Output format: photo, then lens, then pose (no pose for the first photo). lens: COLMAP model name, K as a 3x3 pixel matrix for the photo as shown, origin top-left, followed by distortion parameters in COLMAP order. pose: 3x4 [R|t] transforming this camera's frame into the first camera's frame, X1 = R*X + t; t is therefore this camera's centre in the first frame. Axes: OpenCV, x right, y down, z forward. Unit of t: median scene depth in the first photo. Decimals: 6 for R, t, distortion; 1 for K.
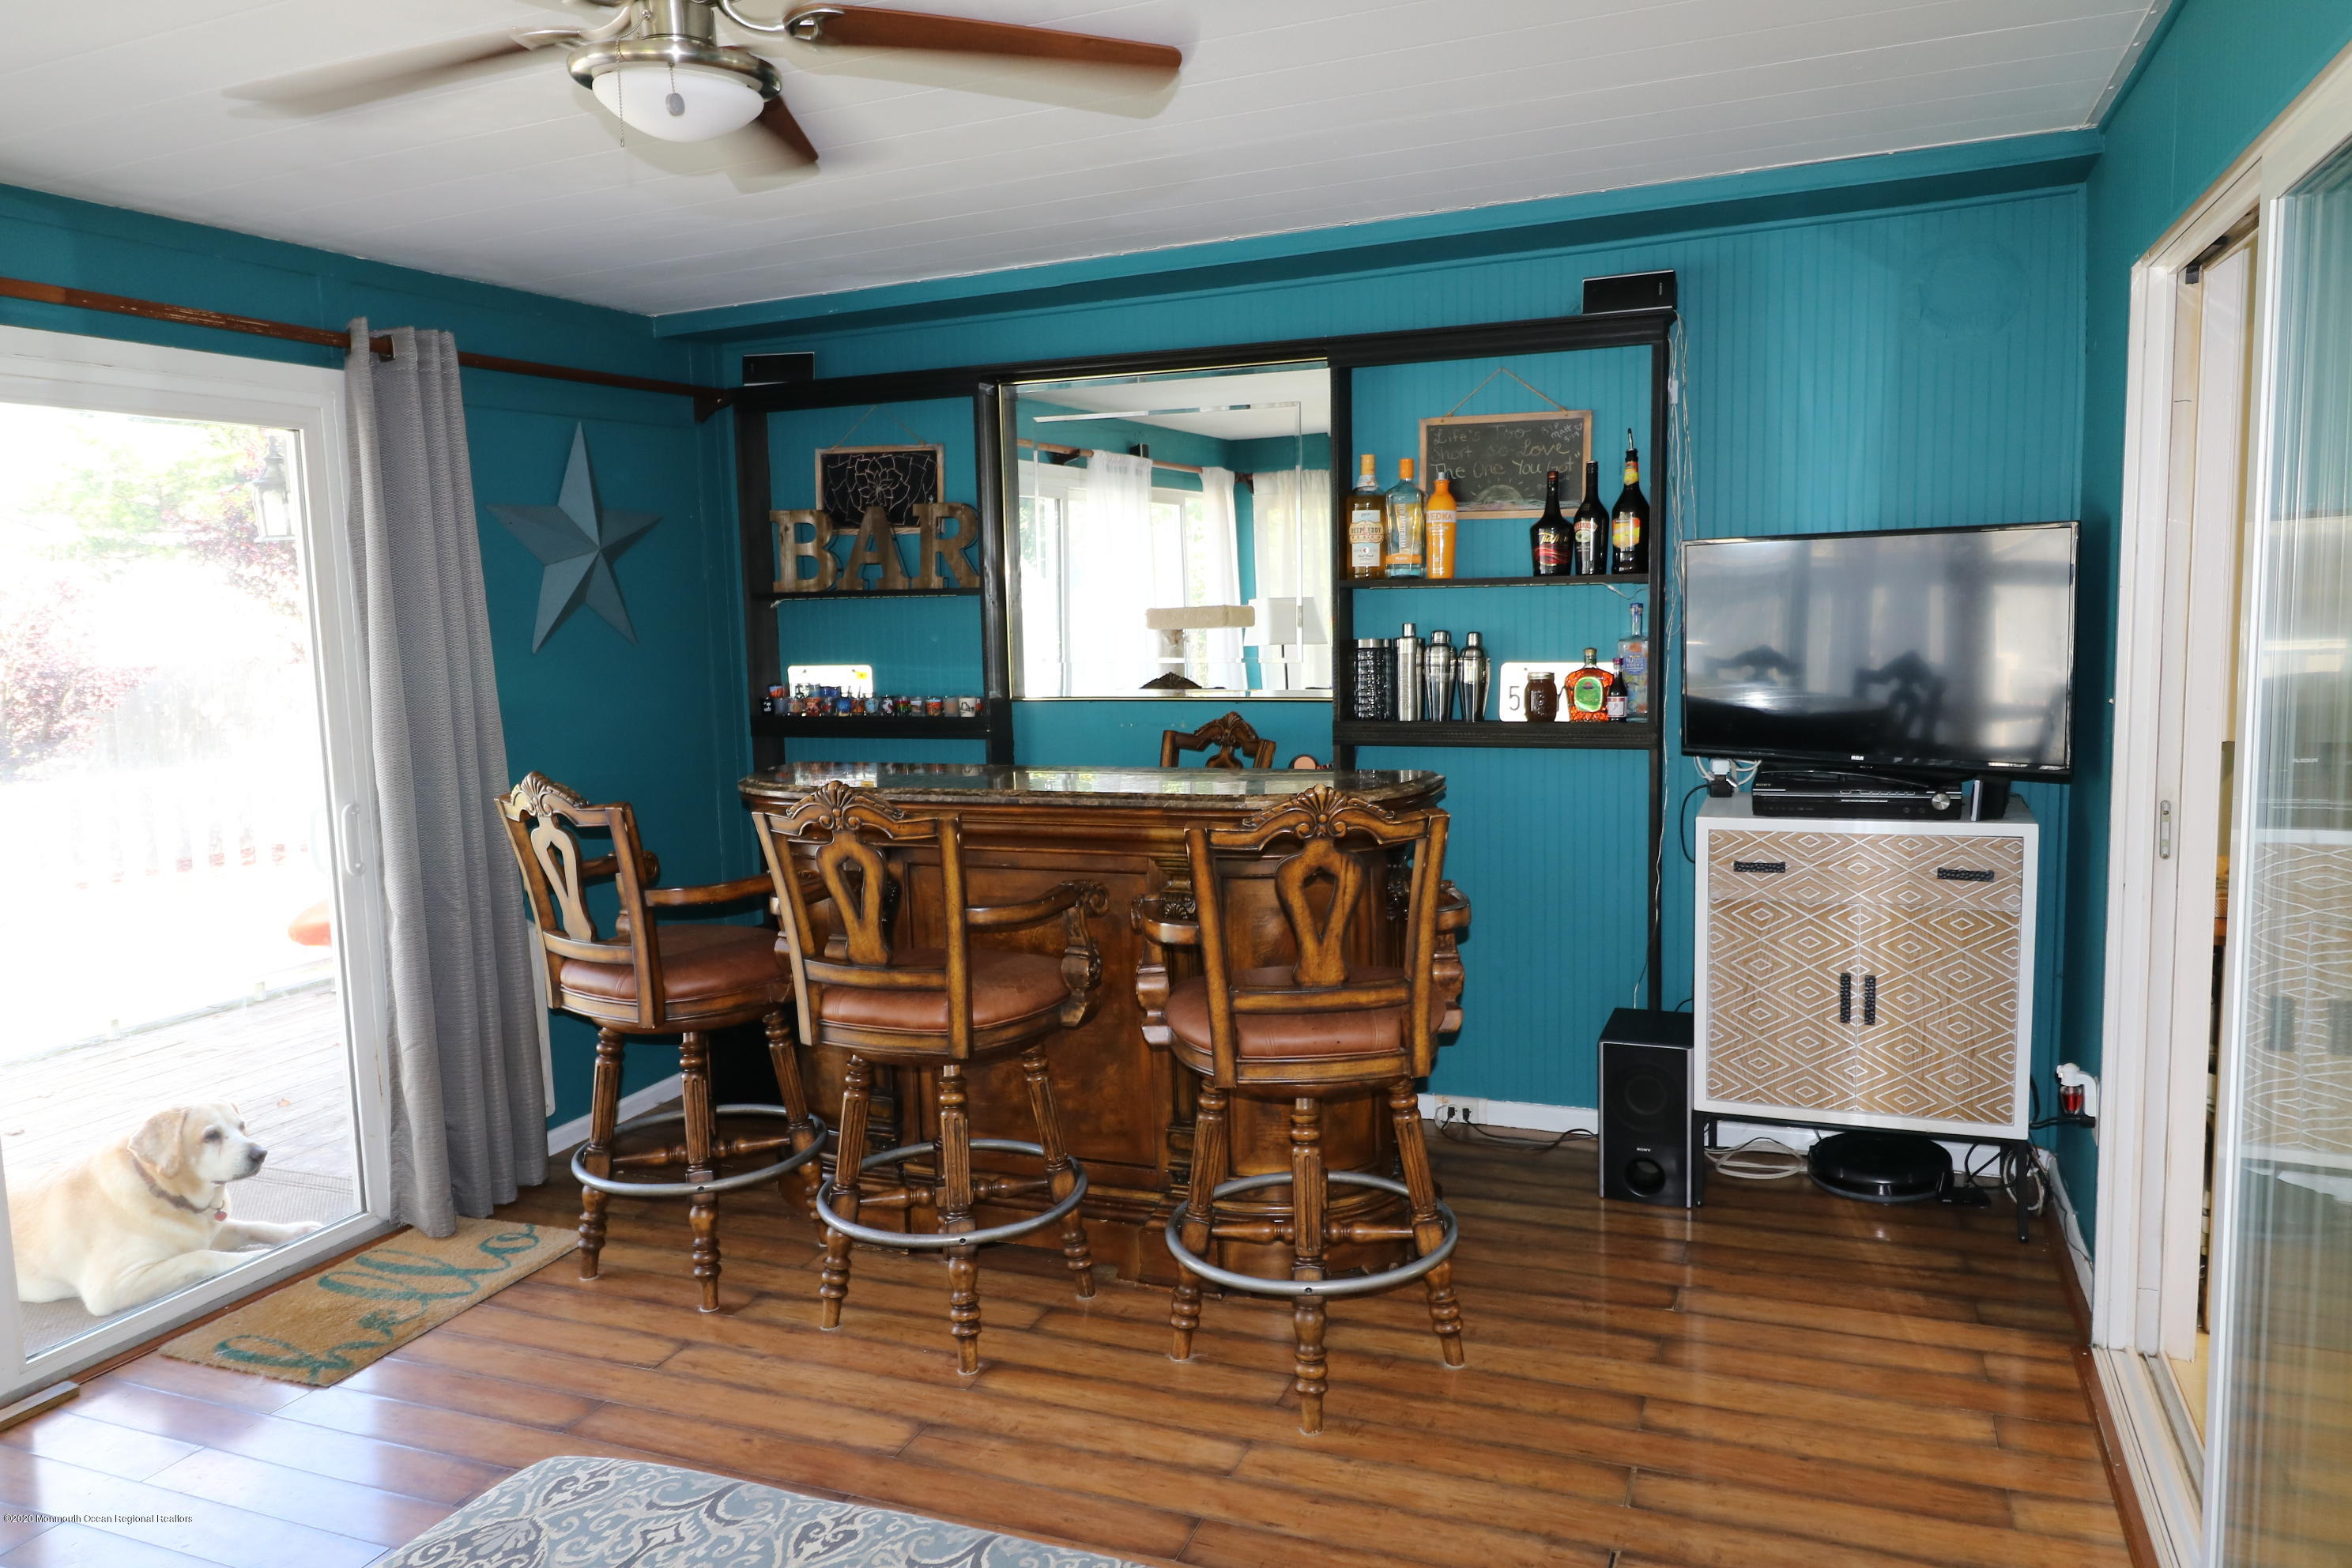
lens RADIAL K [[1624.7, 0, 1177.9], [0, 1624.7, 779.2], [0, 0, 1]] dist [0.006205, 0.000821]
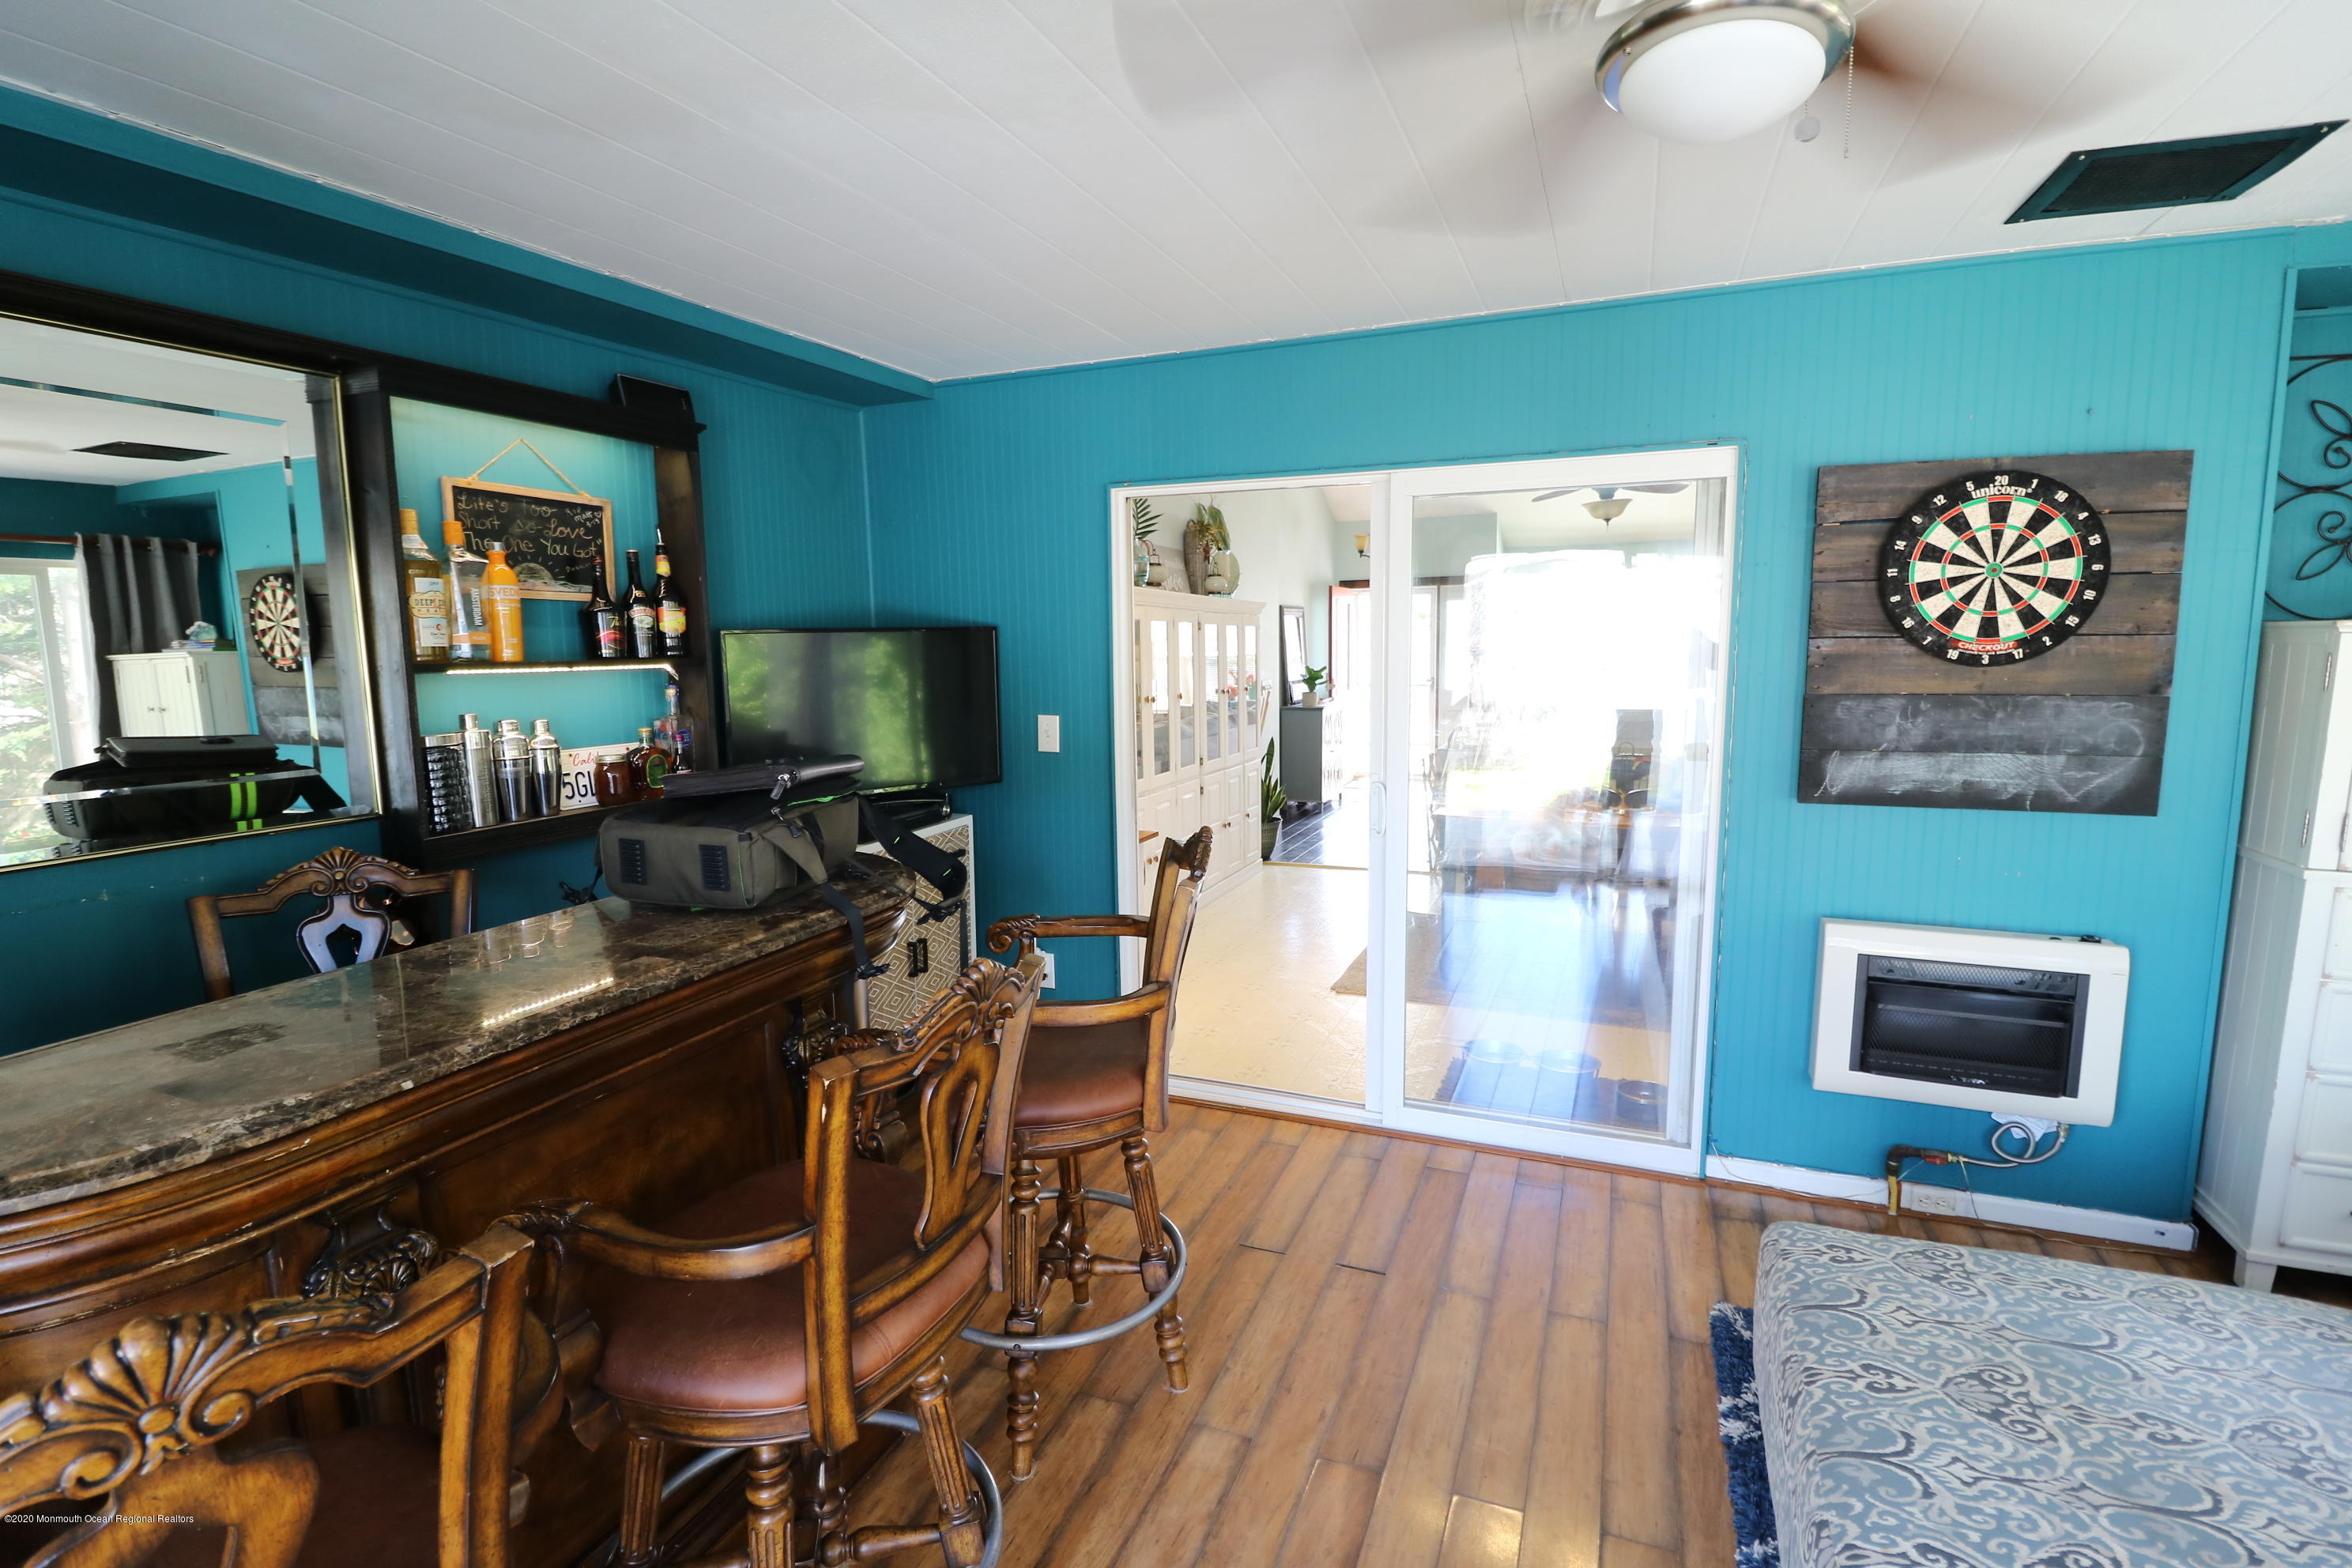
lens RADIAL K [[1102.3, 0, 1177.3], [0, 1102.3, 781.9], [0, 0, 1]] dist [-0.004878, -0.009376]
pose [[0.005623, -0.098857, 0.995086, -0.454282], [0.133688, 0.986243, 0.097223, -0.069206], [-0.991007, 0.132485, 0.018762, 0.646870]]
